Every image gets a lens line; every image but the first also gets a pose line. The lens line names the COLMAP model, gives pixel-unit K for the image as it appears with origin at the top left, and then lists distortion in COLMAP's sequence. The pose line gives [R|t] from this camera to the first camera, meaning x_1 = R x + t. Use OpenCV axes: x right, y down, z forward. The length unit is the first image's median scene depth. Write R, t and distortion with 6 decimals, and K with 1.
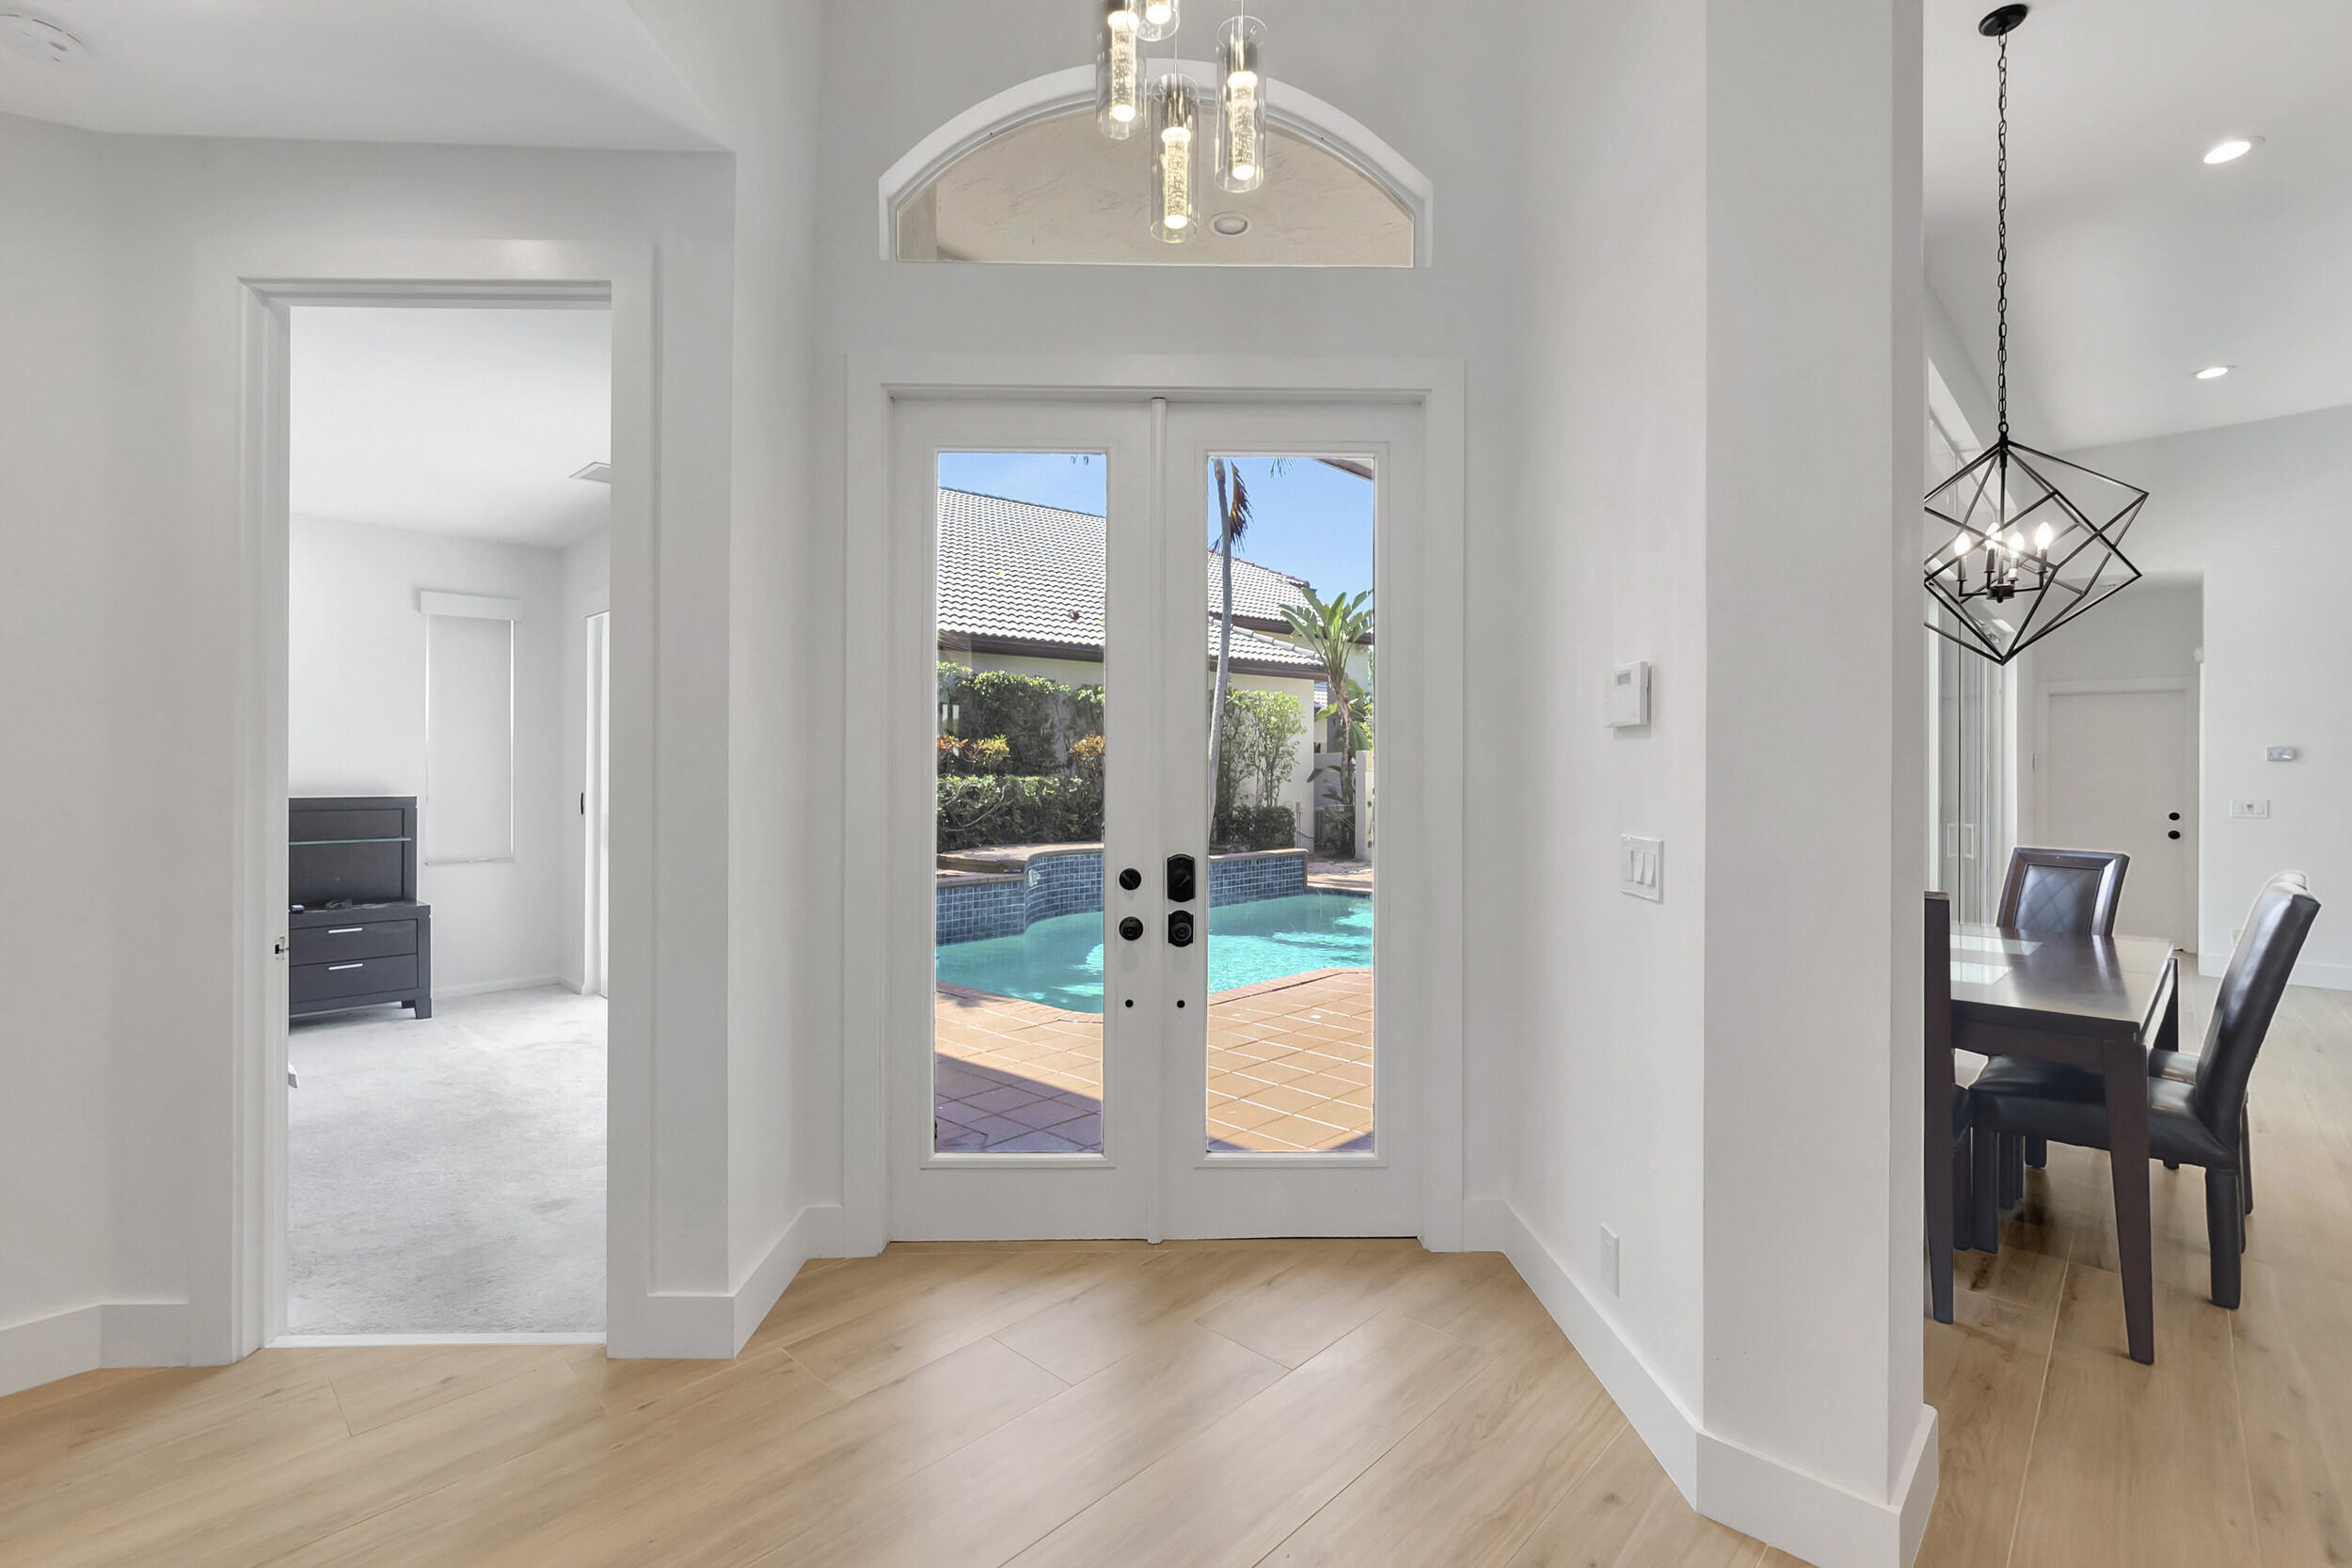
lens RADIAL K [[1046.6, 0, 1159.5], [0, 1046.6, 765.4], [0, 0, 1]] dist [0.001856, -0.000304]
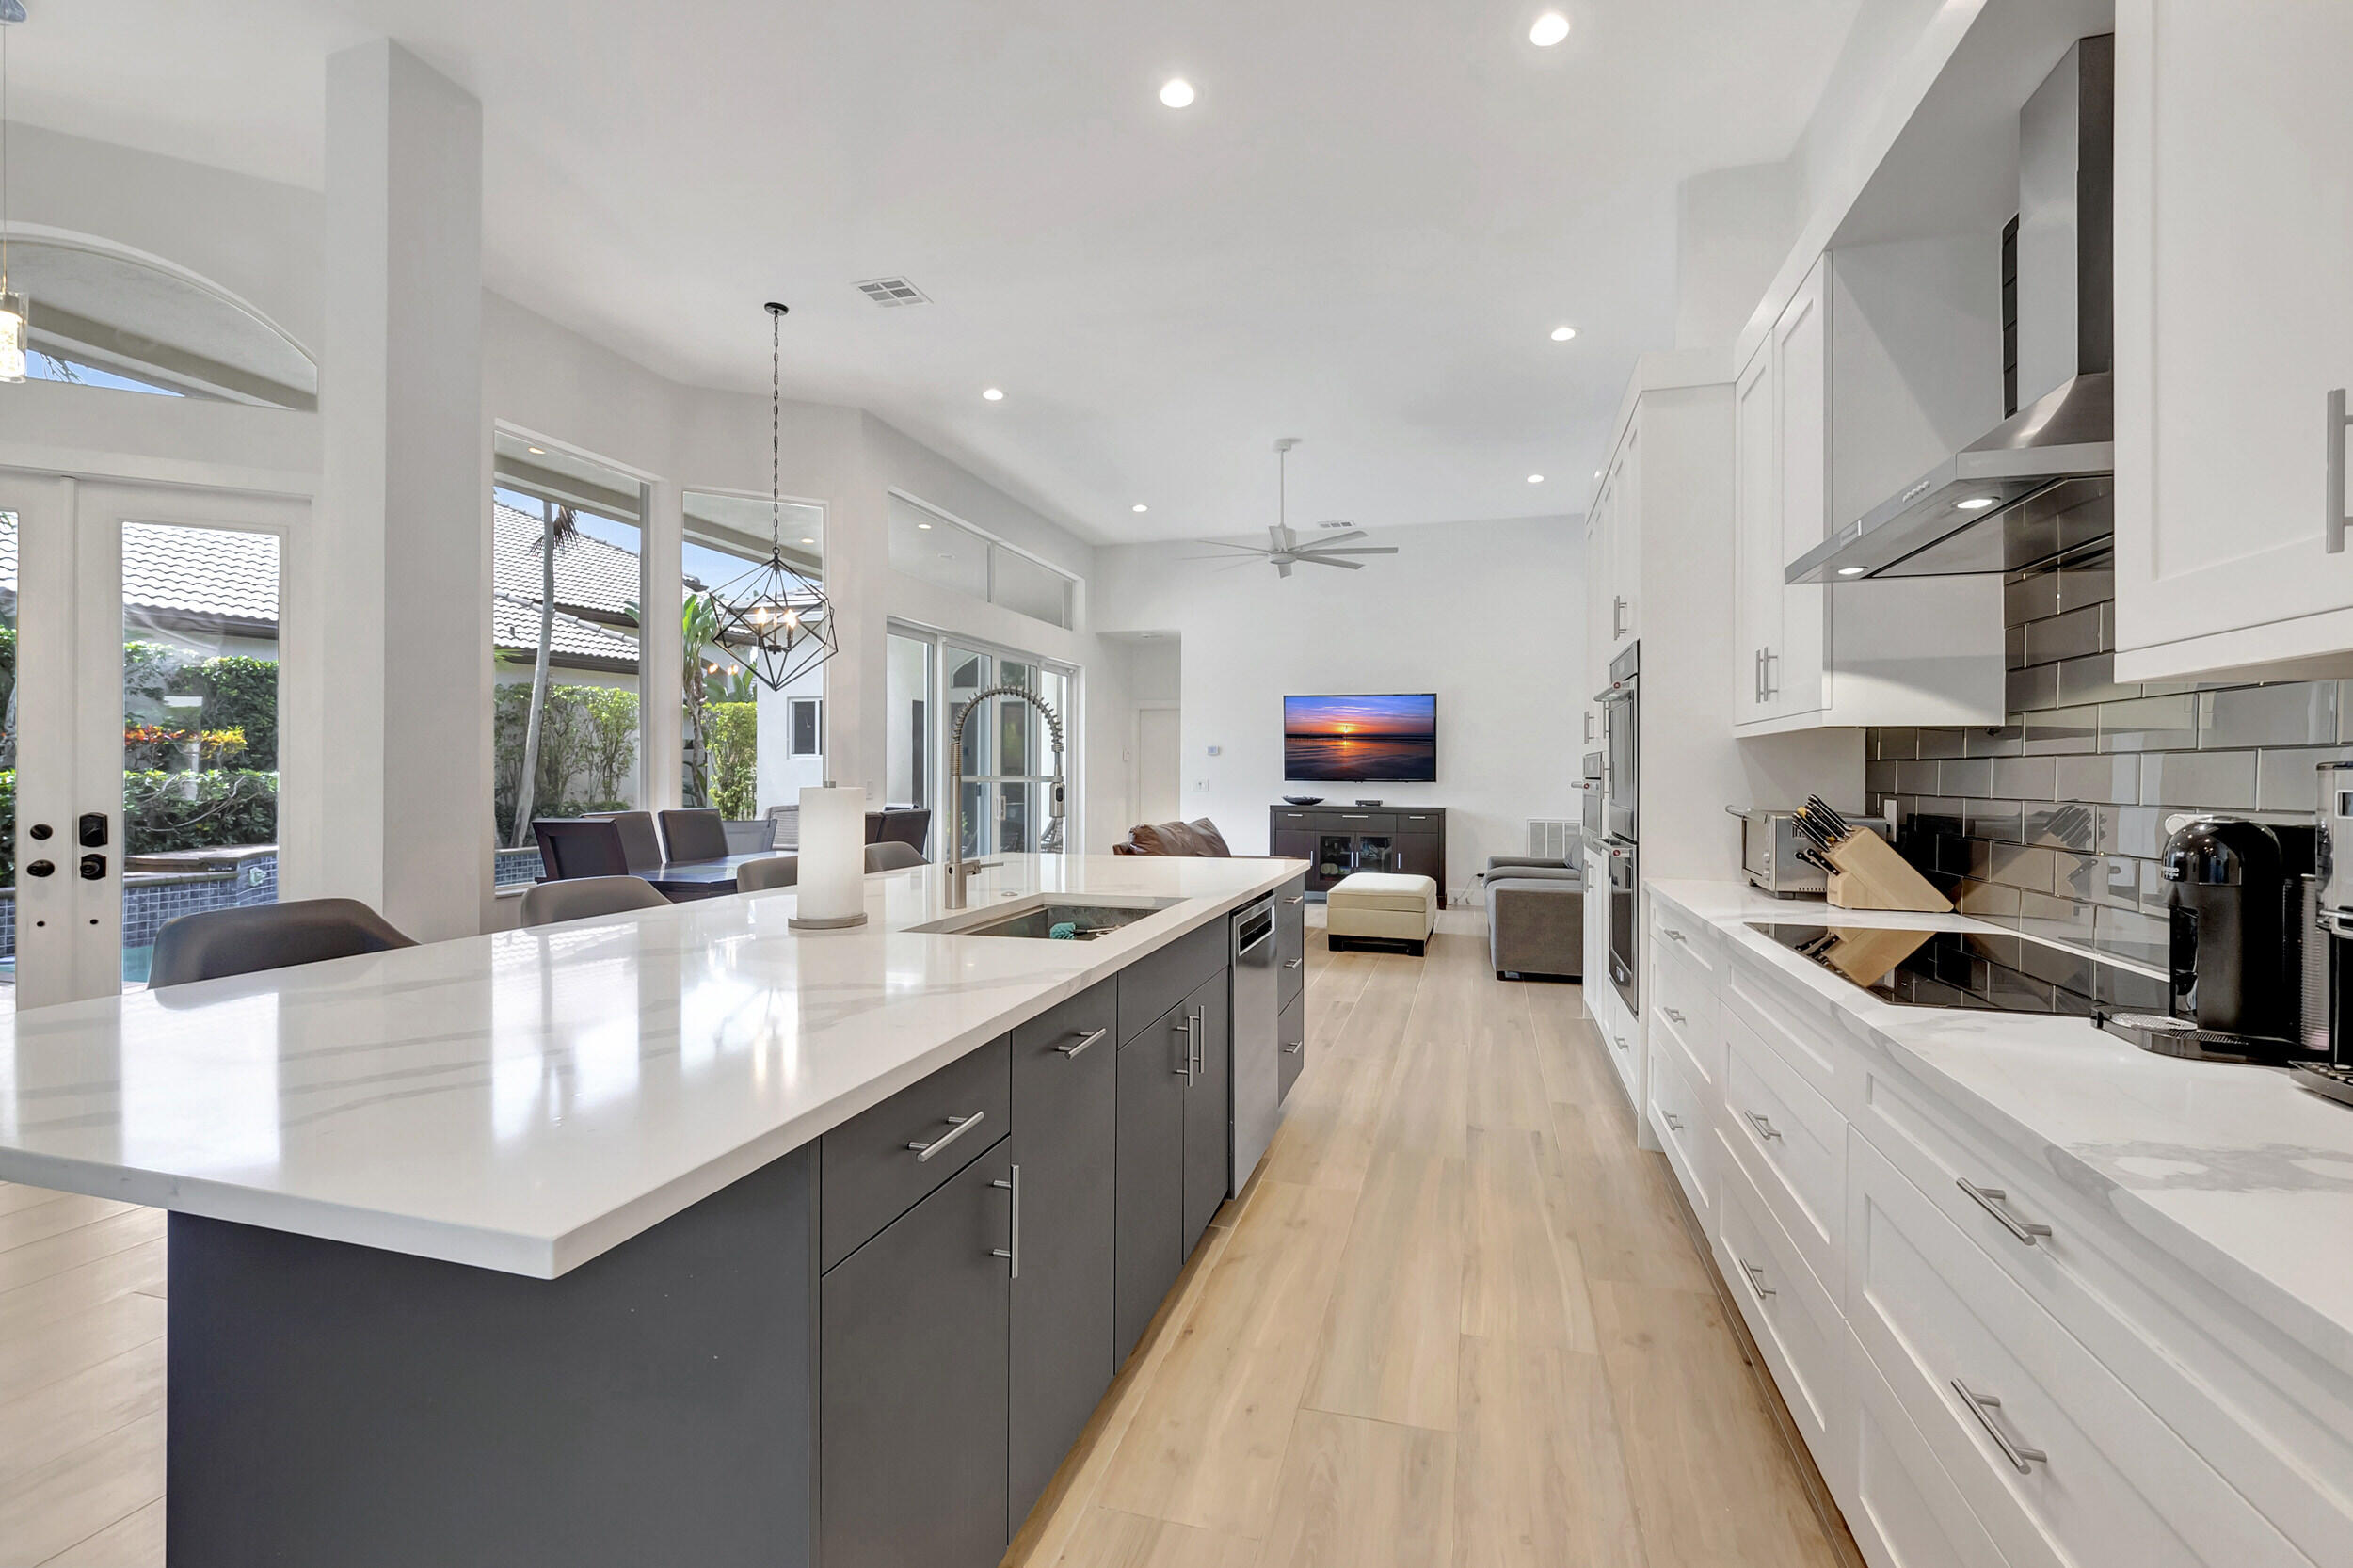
lens RADIAL K [[1047.2, 0, 1152.3], [0, 1047.2, 773.7], [0, 0, 1]] dist [0.001856, -0.000304]
pose [[0.885458, -0.005052, 0.464692, 0.533141], [0.000712, 0.999954, 0.009514, 0.019014], [-0.464719, -0.008094, 0.885421, -0.750299]]
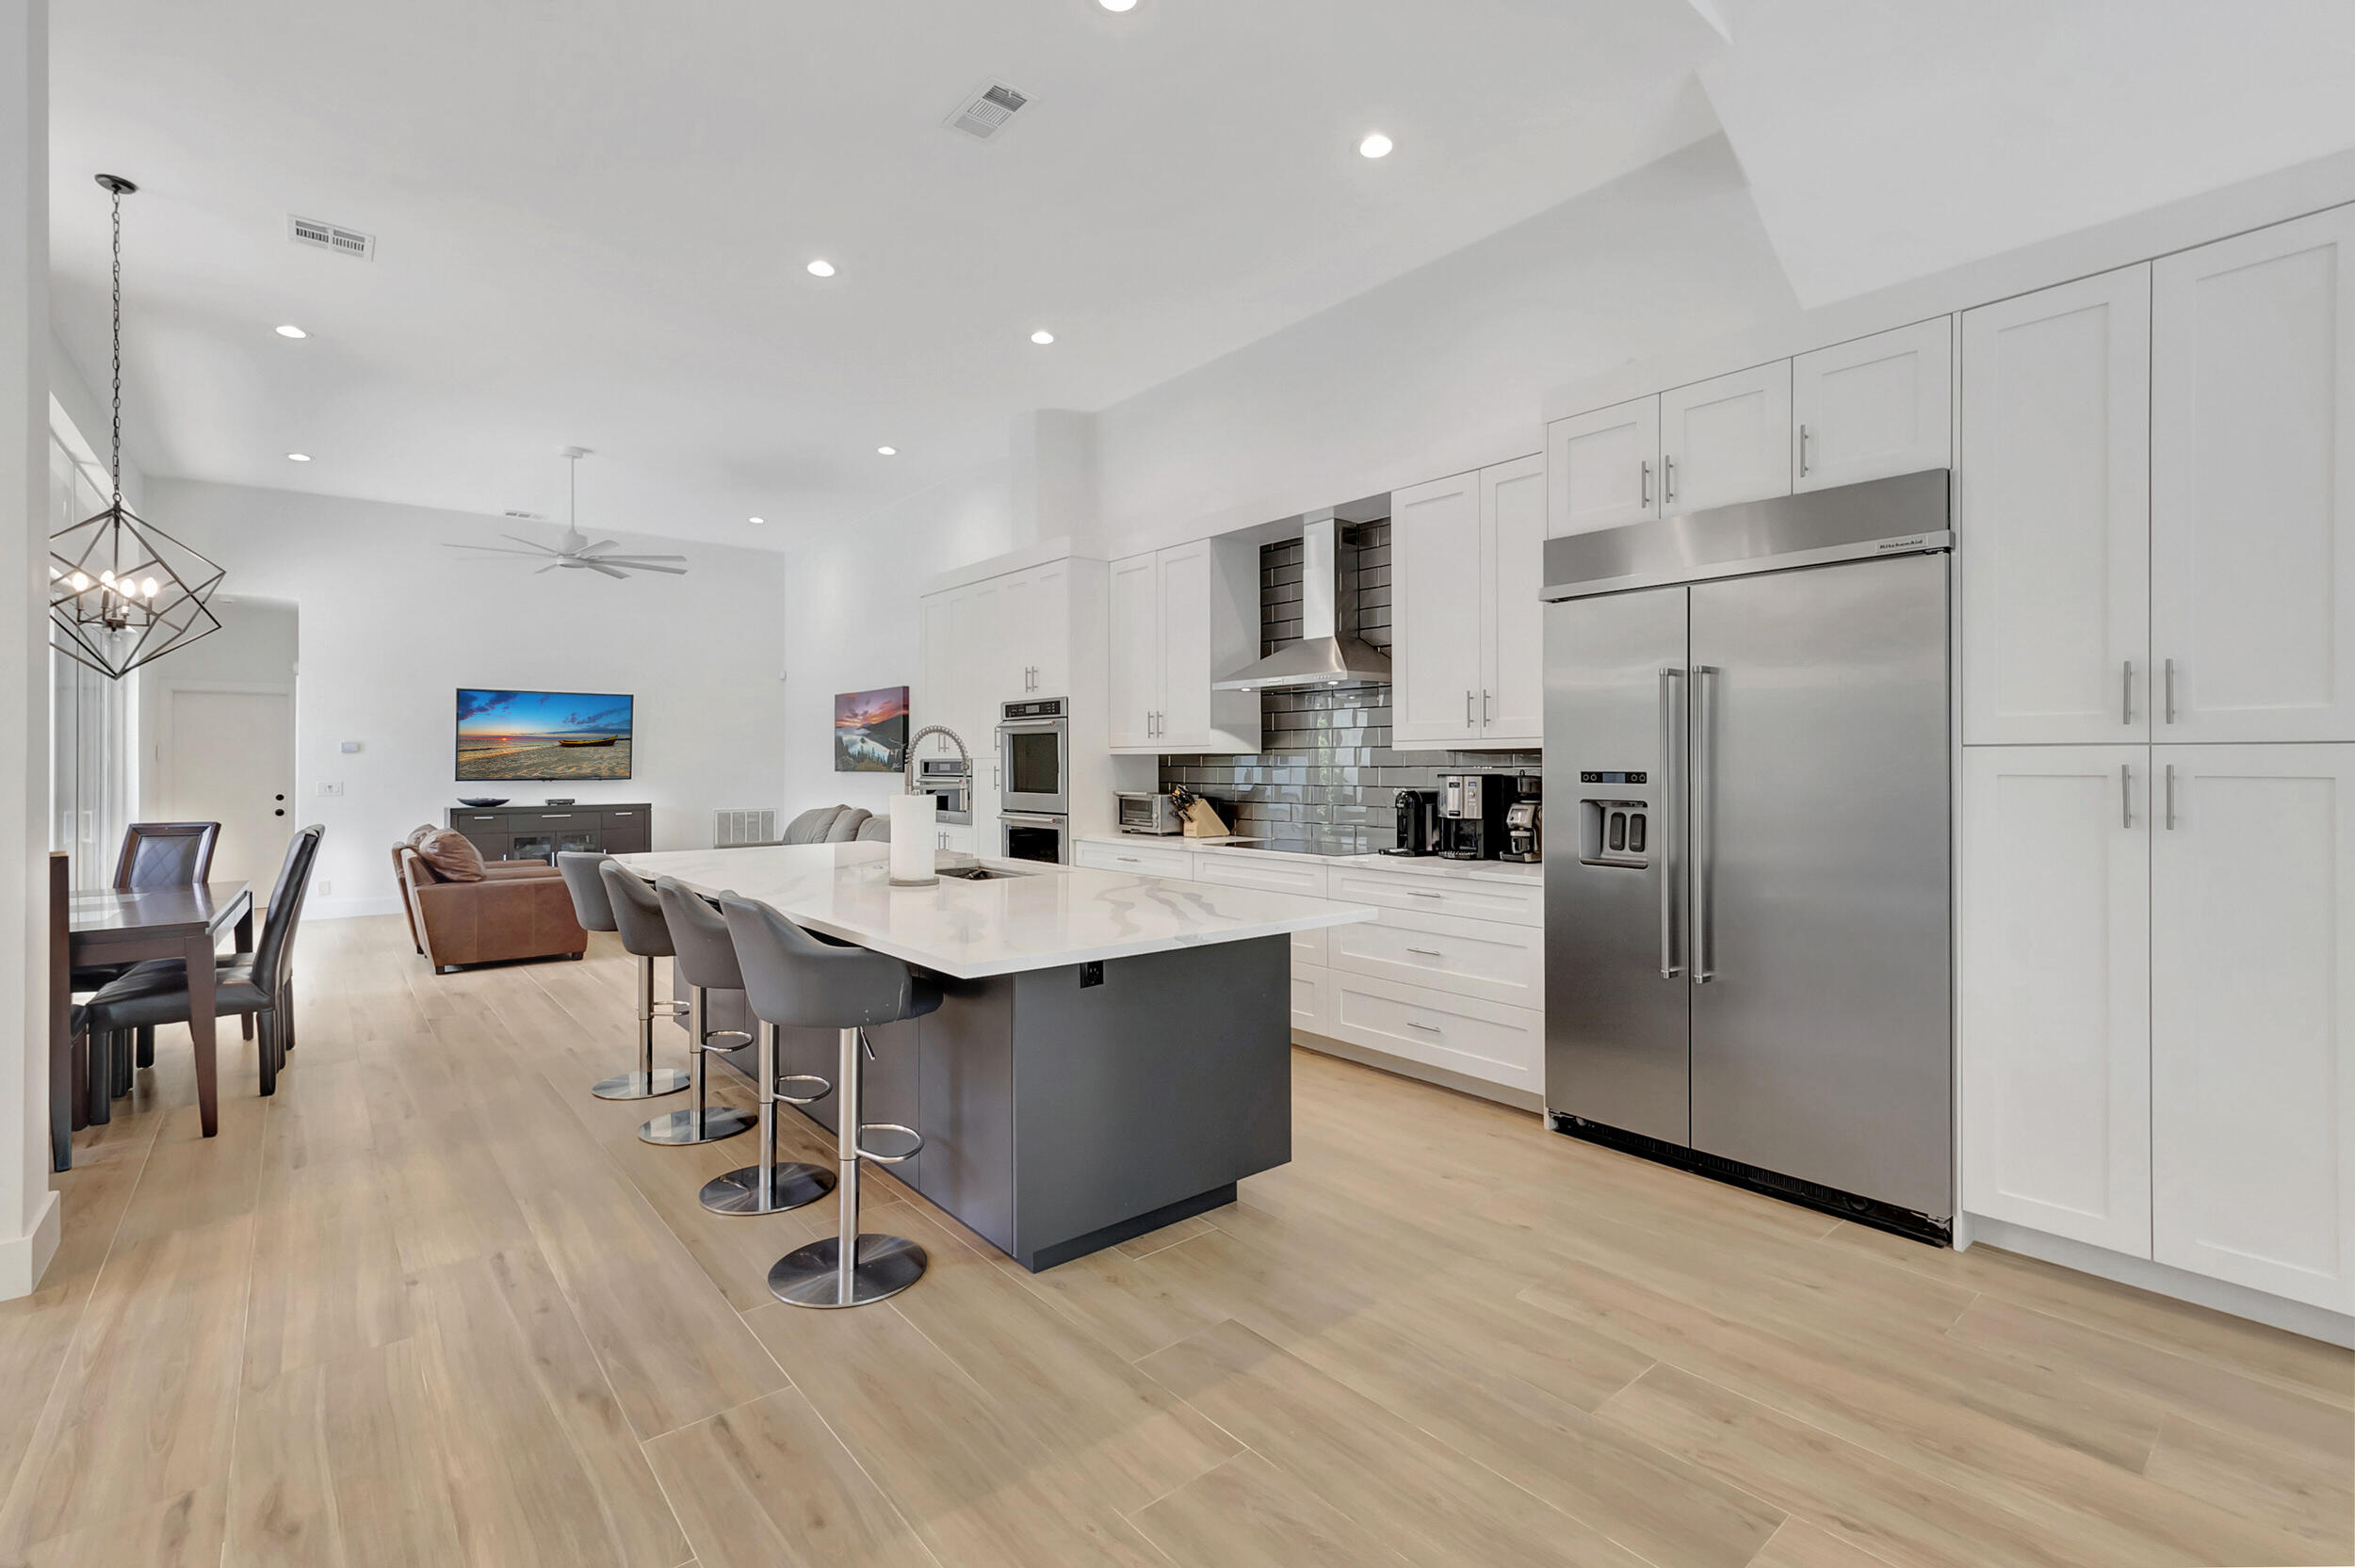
lens RADIAL K [[1047.9, 0, 1175.1], [0, 1047.9, 754.9], [0, 0, 1]] dist [0.001856, -0.000304]
pose [[0.110655, 0.000524, 0.993859, -0.333112], [-0.001461, 0.999999, -0.000365, -0.004415], [-0.993858, -0.001412, 0.110655, -0.435577]]
